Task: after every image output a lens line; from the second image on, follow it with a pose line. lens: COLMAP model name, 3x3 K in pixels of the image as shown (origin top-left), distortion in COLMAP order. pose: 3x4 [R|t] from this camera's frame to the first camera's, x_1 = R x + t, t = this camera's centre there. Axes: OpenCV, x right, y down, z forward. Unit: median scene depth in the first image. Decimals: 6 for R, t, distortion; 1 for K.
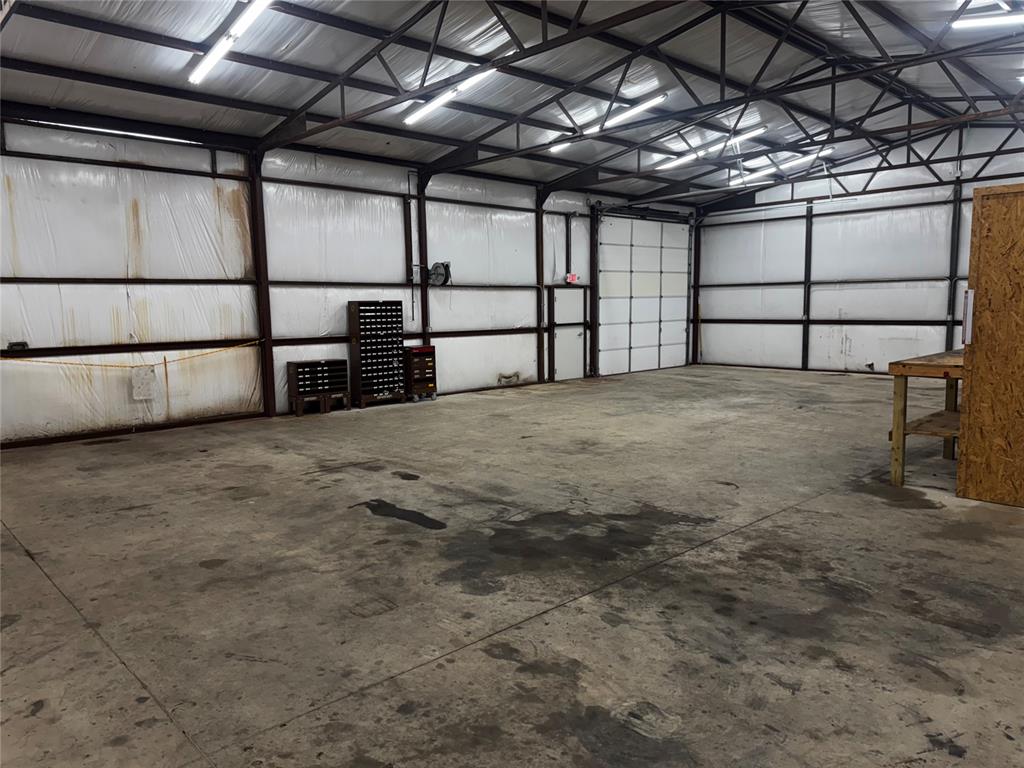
lens RADIAL K [[723.8, 0, 514.8], [0, 723.8, 387.0], [0, 0, 1]] dist [0.039025, -0.017600]
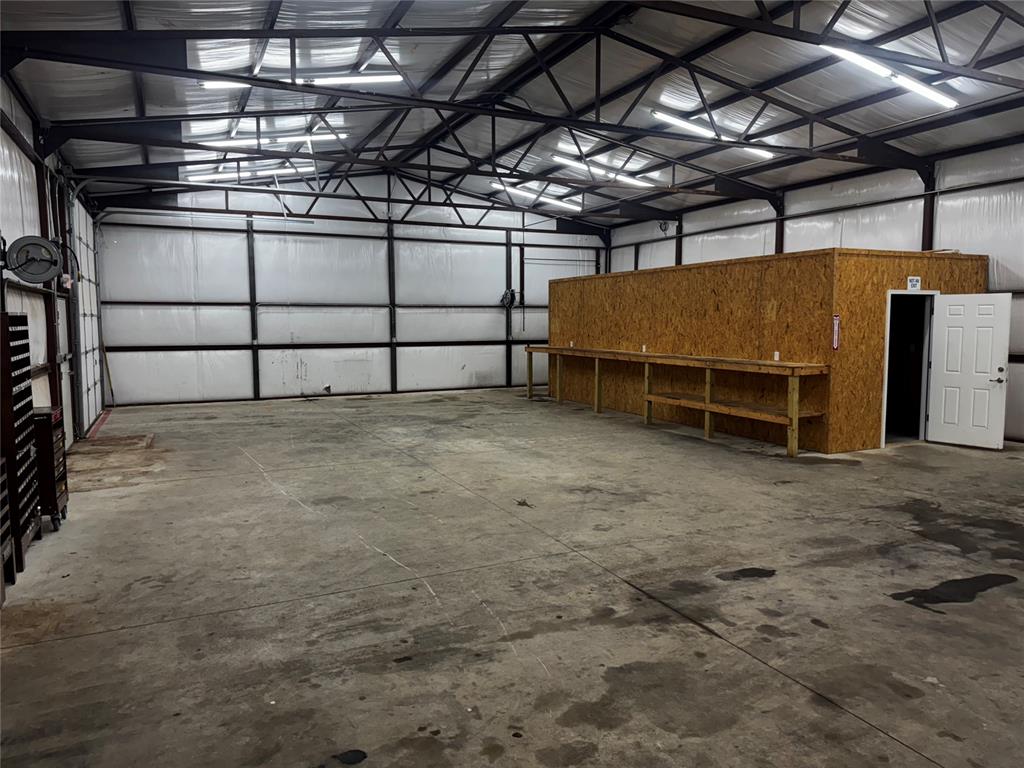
lens RADIAL K [[723.8, 0, 513.5], [0, 723.8, 380.1], [0, 0, 1]] dist [0.039025, -0.017600]
pose [[0.301794, -0.069346, 0.950848, -0.909736], [0.108803, 0.993340, 0.037911, -0.116808], [-0.947144, 0.092014, 0.307329, 1.034504]]
